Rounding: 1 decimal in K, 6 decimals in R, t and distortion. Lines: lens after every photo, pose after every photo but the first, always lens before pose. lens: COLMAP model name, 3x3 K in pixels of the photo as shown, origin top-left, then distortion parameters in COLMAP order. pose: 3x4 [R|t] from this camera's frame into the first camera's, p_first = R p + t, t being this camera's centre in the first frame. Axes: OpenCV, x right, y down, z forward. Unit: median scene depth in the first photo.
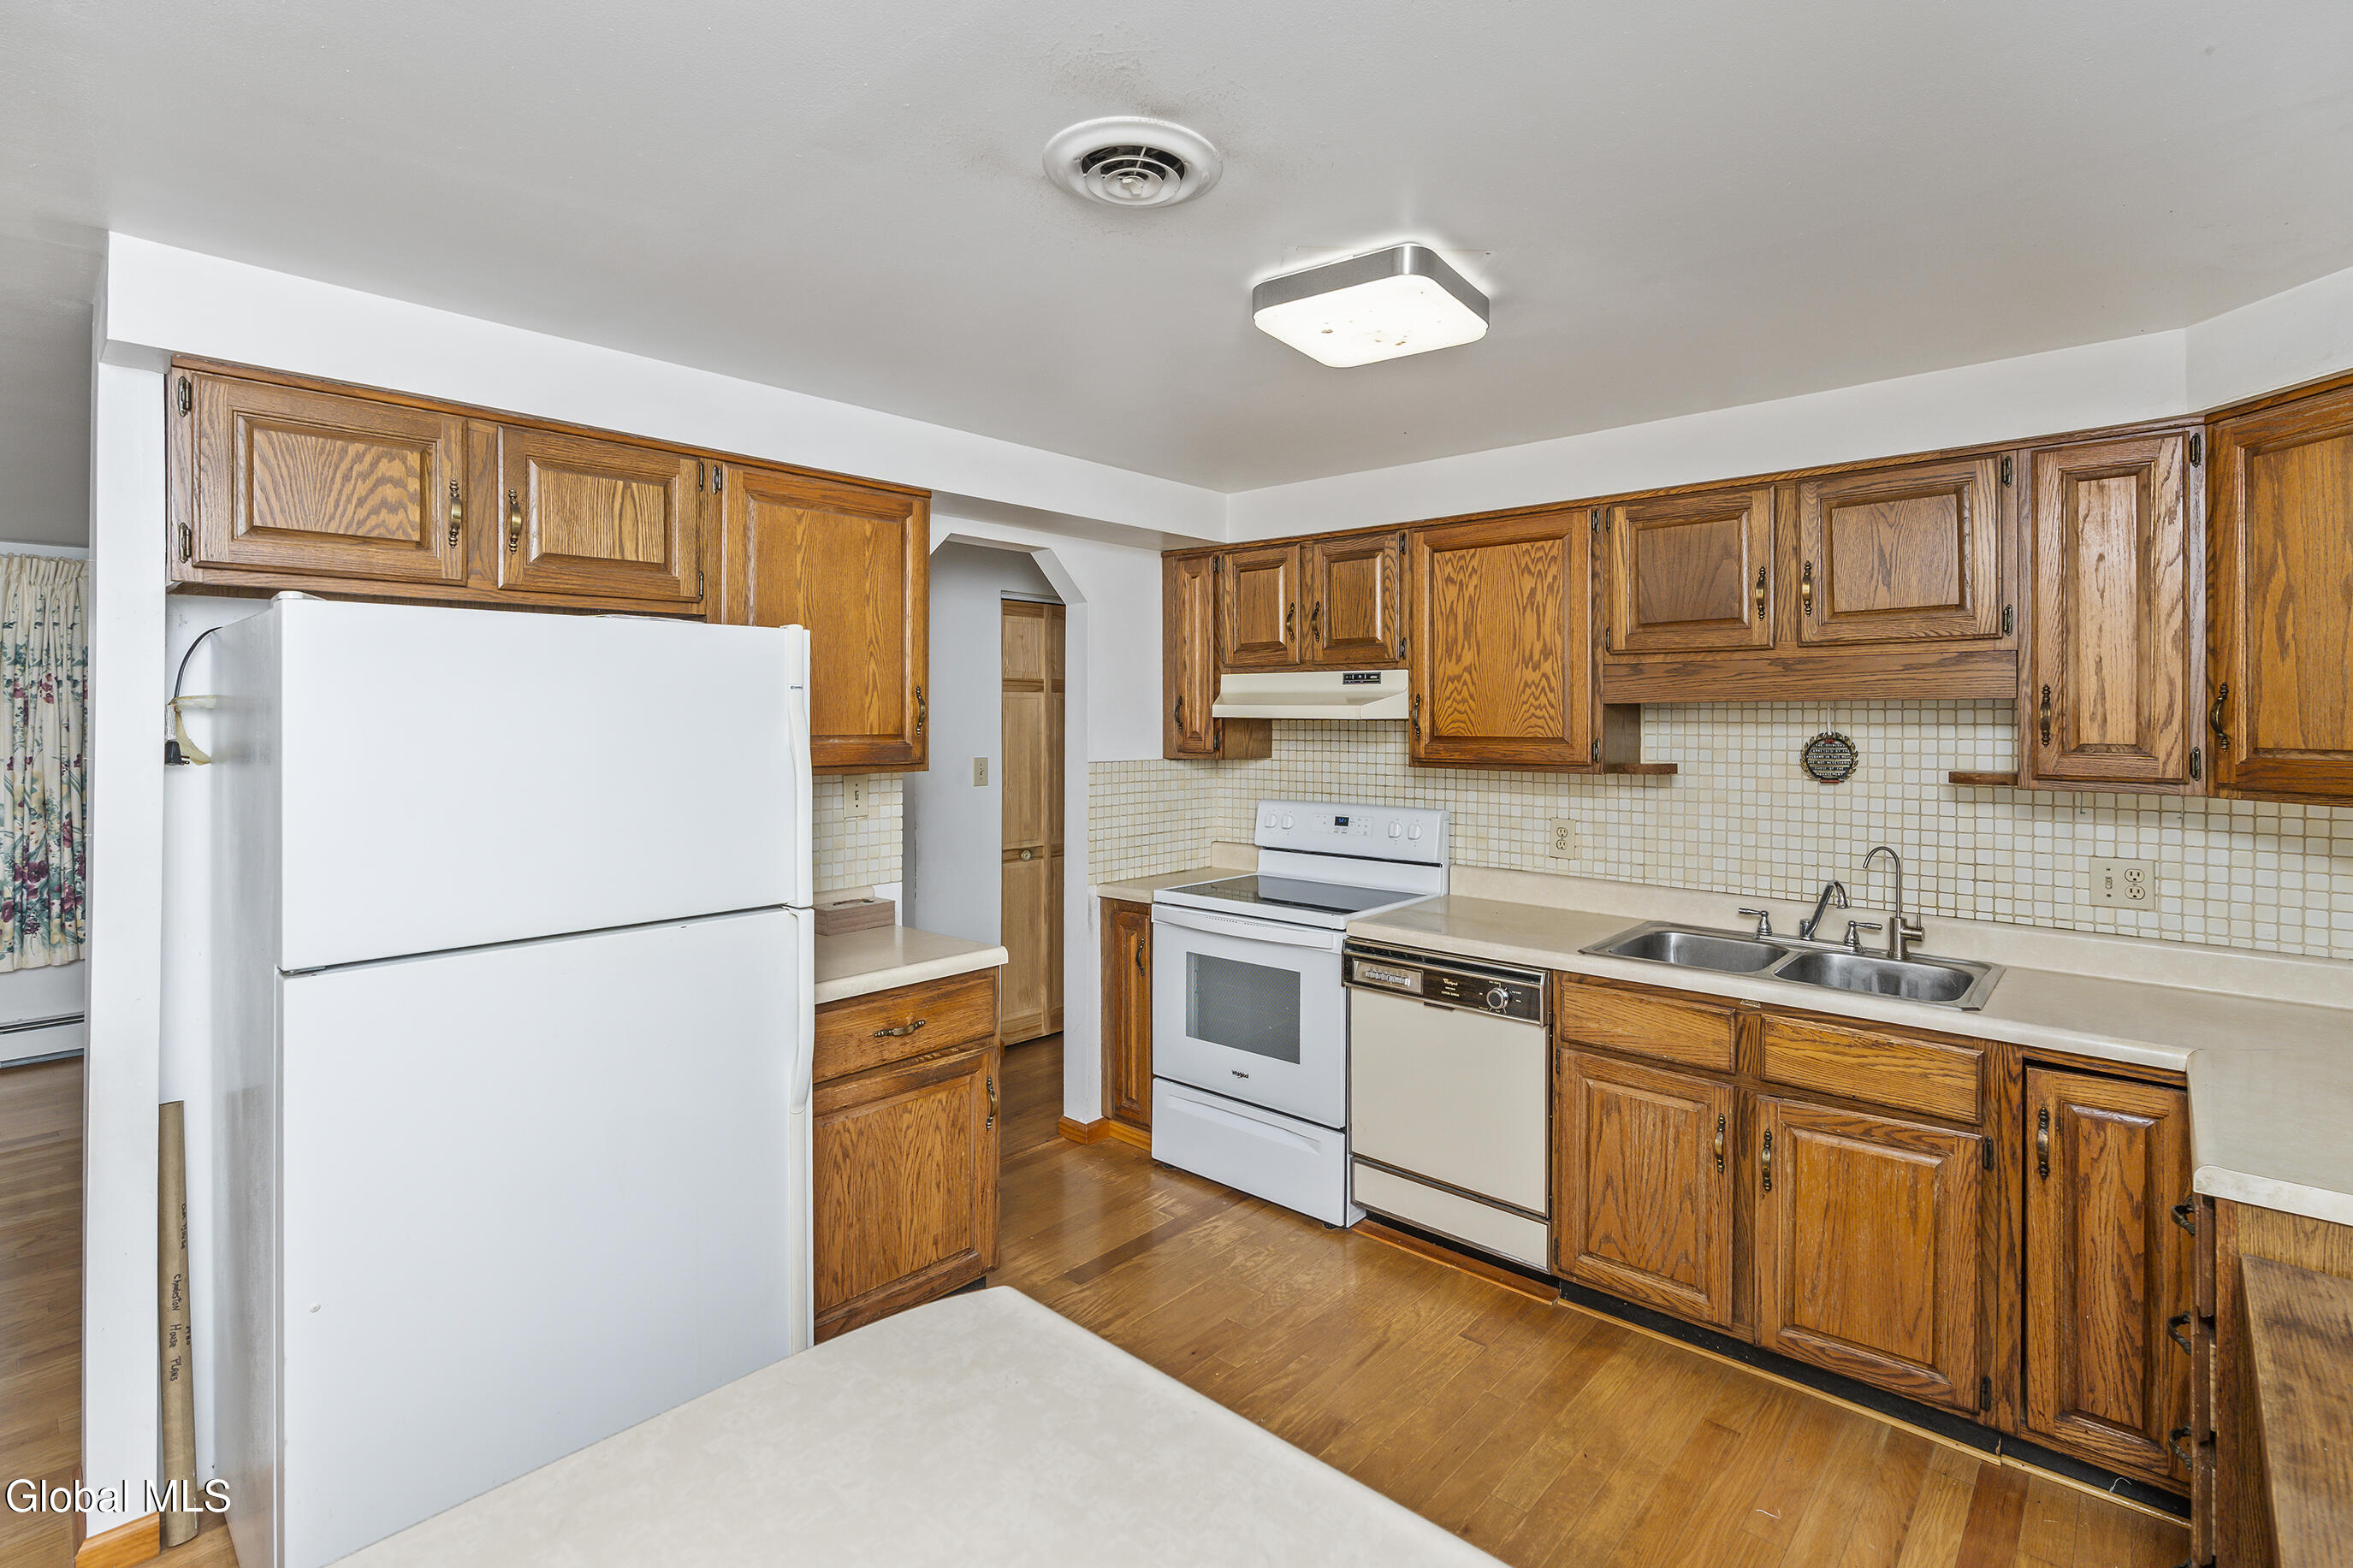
lens RADIAL K [[1058.2, 0, 1258.1], [0, 1058.2, 704.3], [0, 0, 1]] dist [-0.010893, 0.001717]
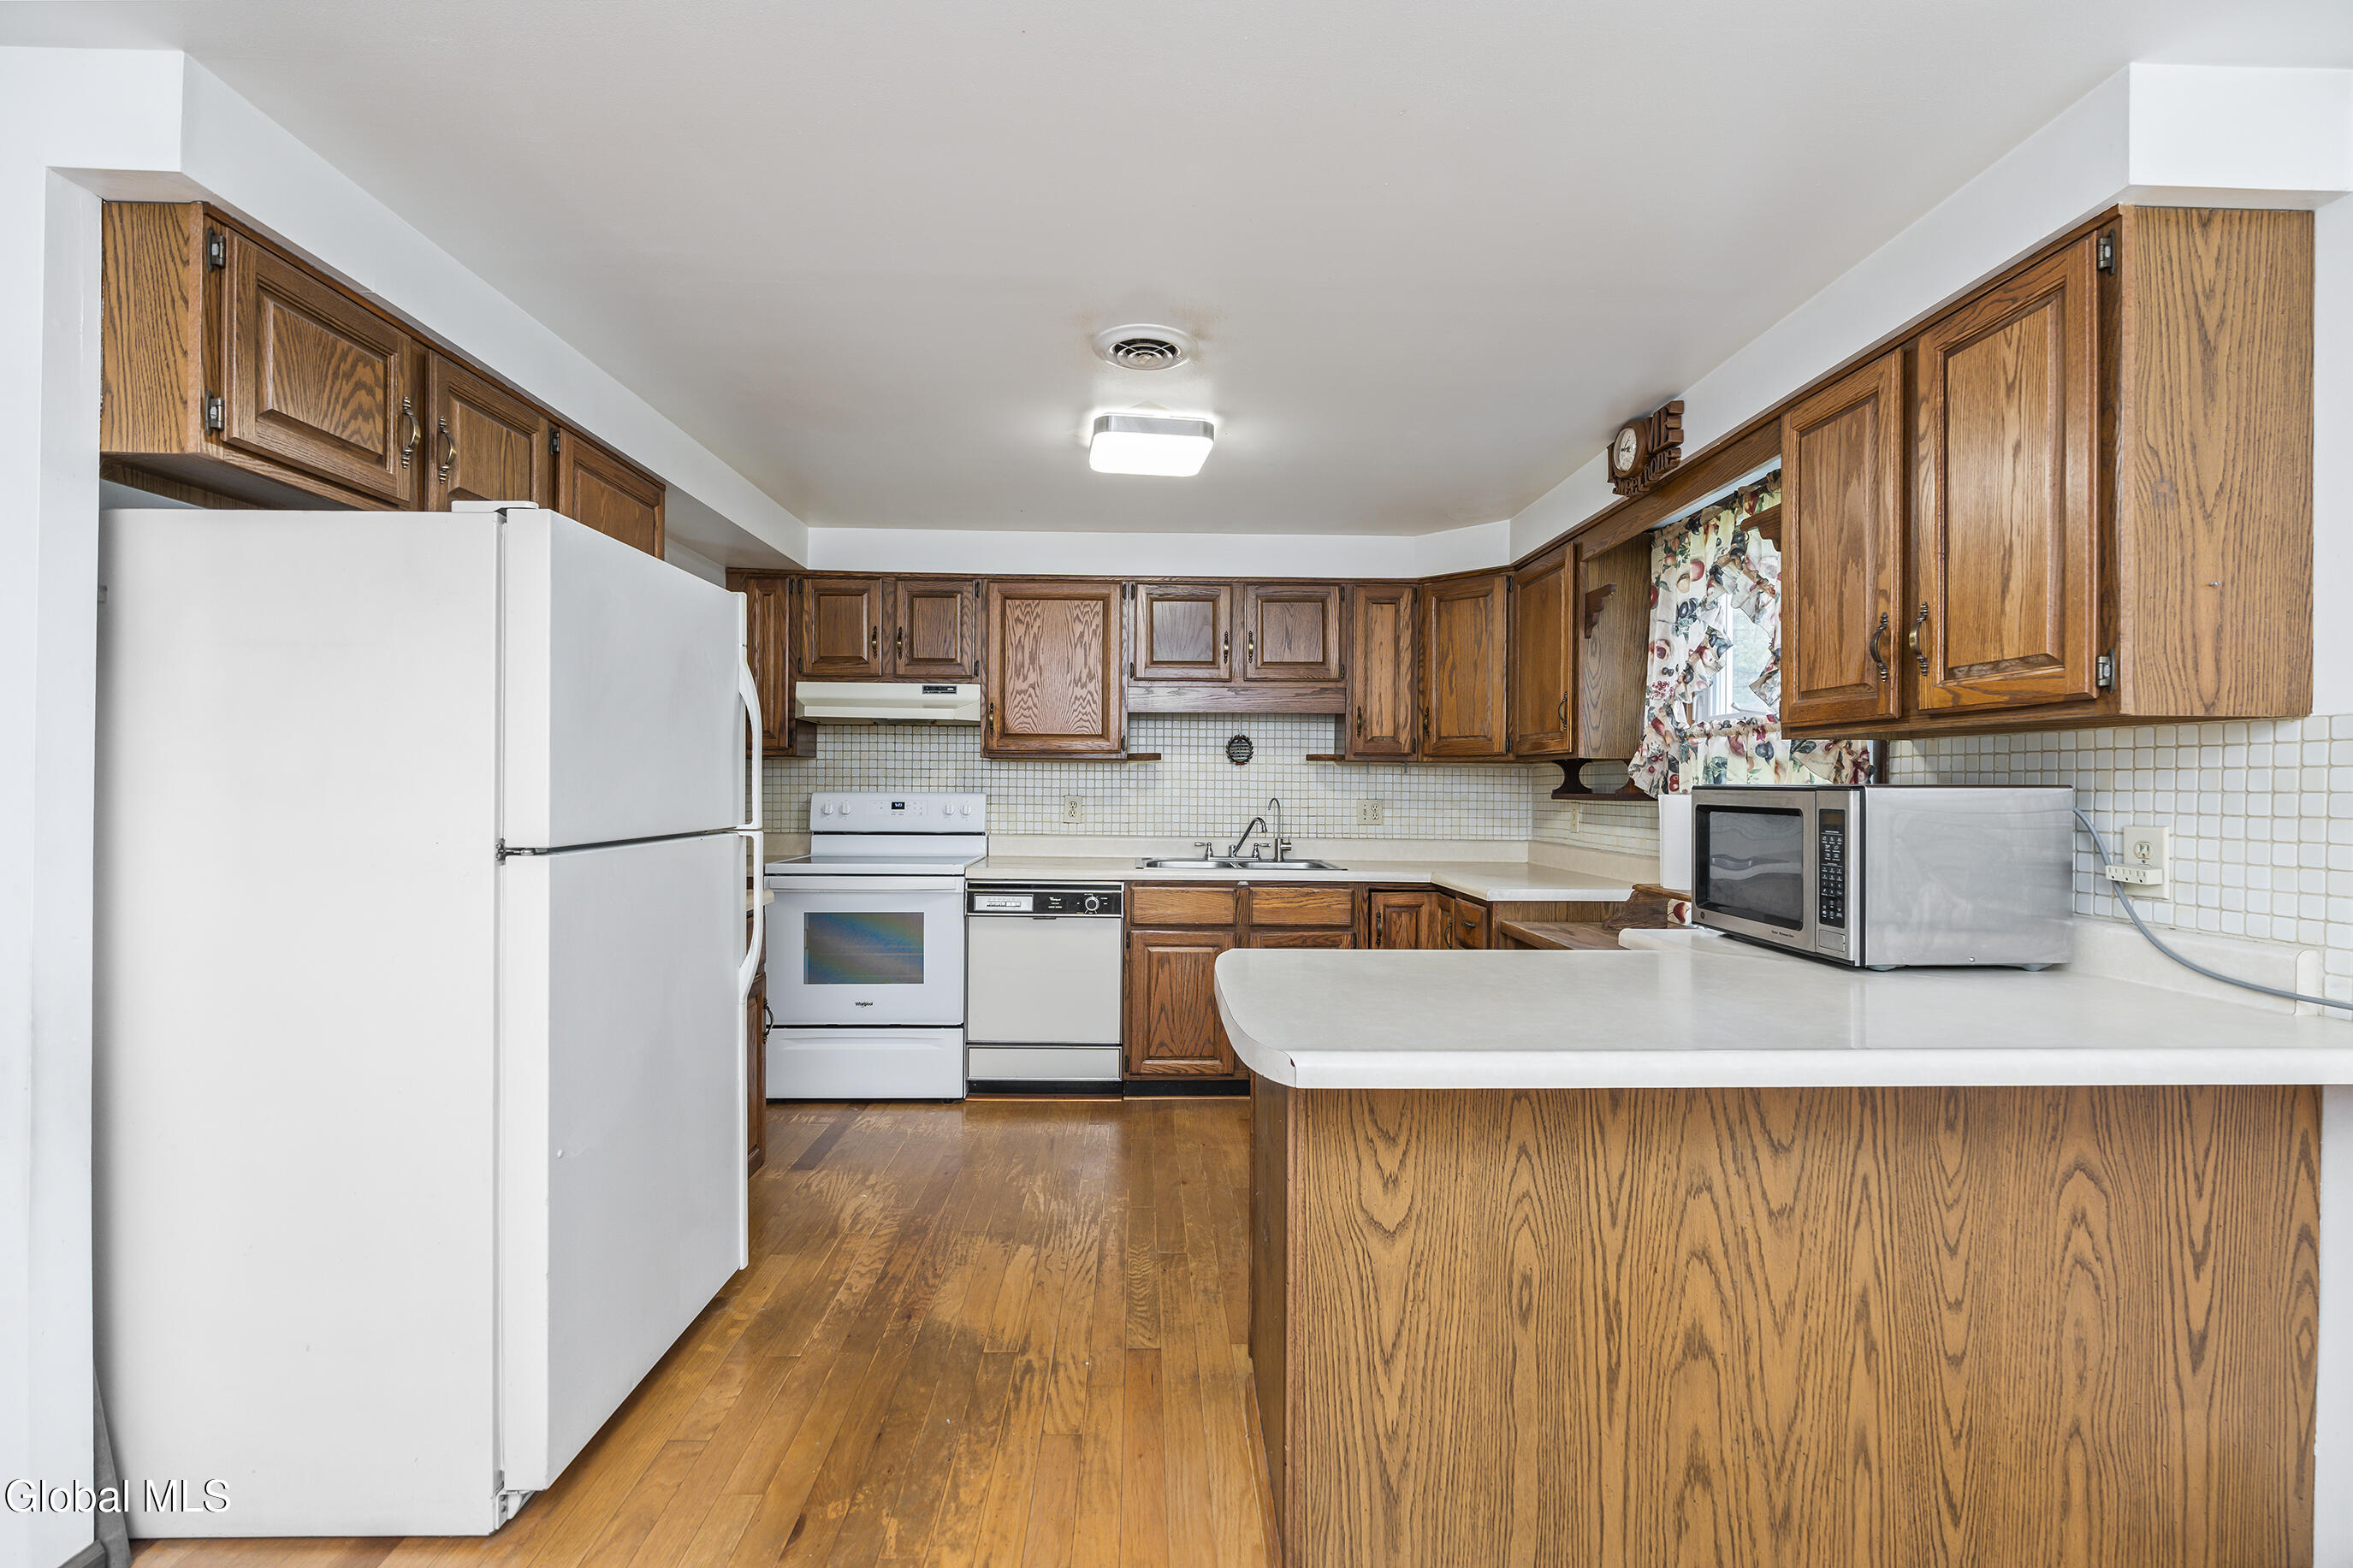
lens RADIAL K [[1058.2, 0, 1122.0], [0, 1058.2, 789.3], [0, 0, 1]] dist [-0.010893, 0.001717]
pose [[0.741053, 0.004518, 0.671432, -0.719150], [-0.011268, 0.999920, 0.005709, 0.104011], [-0.671352, -0.011796, 0.741045, -0.126741]]
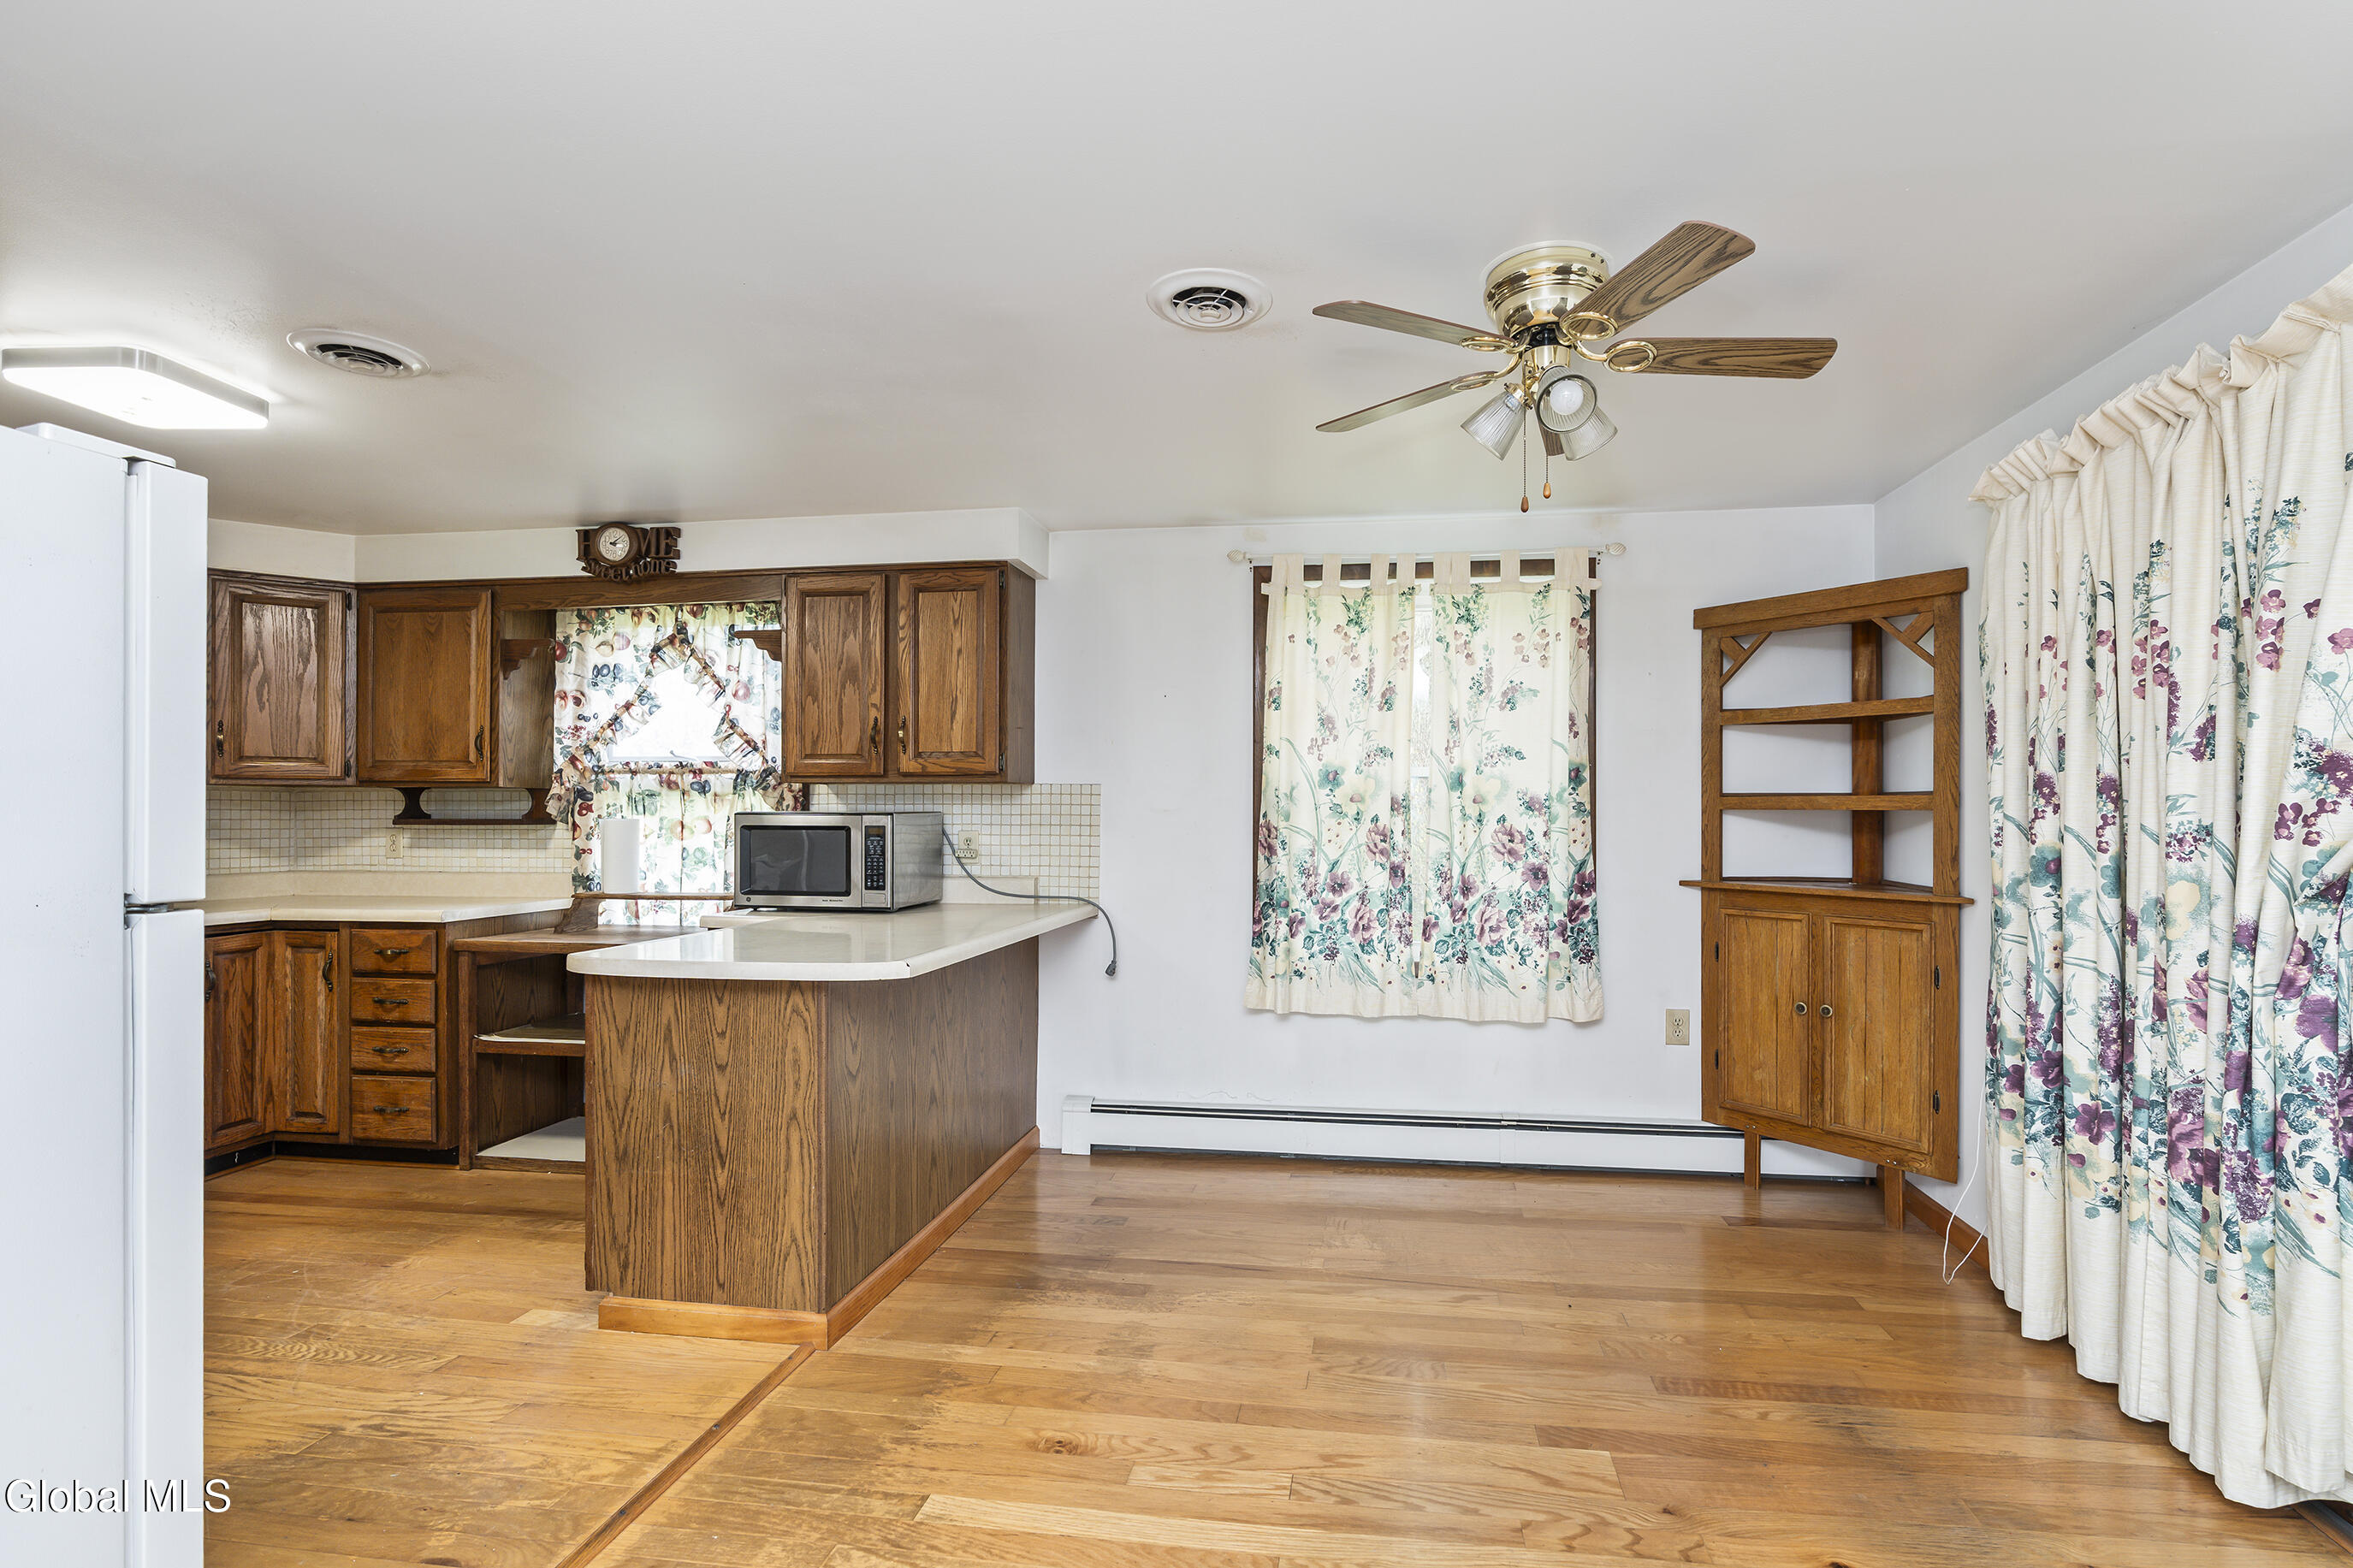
lens RADIAL K [[1058.2, 0, 1259.9], [0, 1058.2, 813.6], [0, 0, 1]] dist [-0.010893, 0.001717]
pose [[-0.546638, 0.001842, 0.837367, -1.263541], [-0.003767, 0.999982, -0.004659, 0.106124], [-0.837361, -0.005701, -0.546621, 0.435149]]
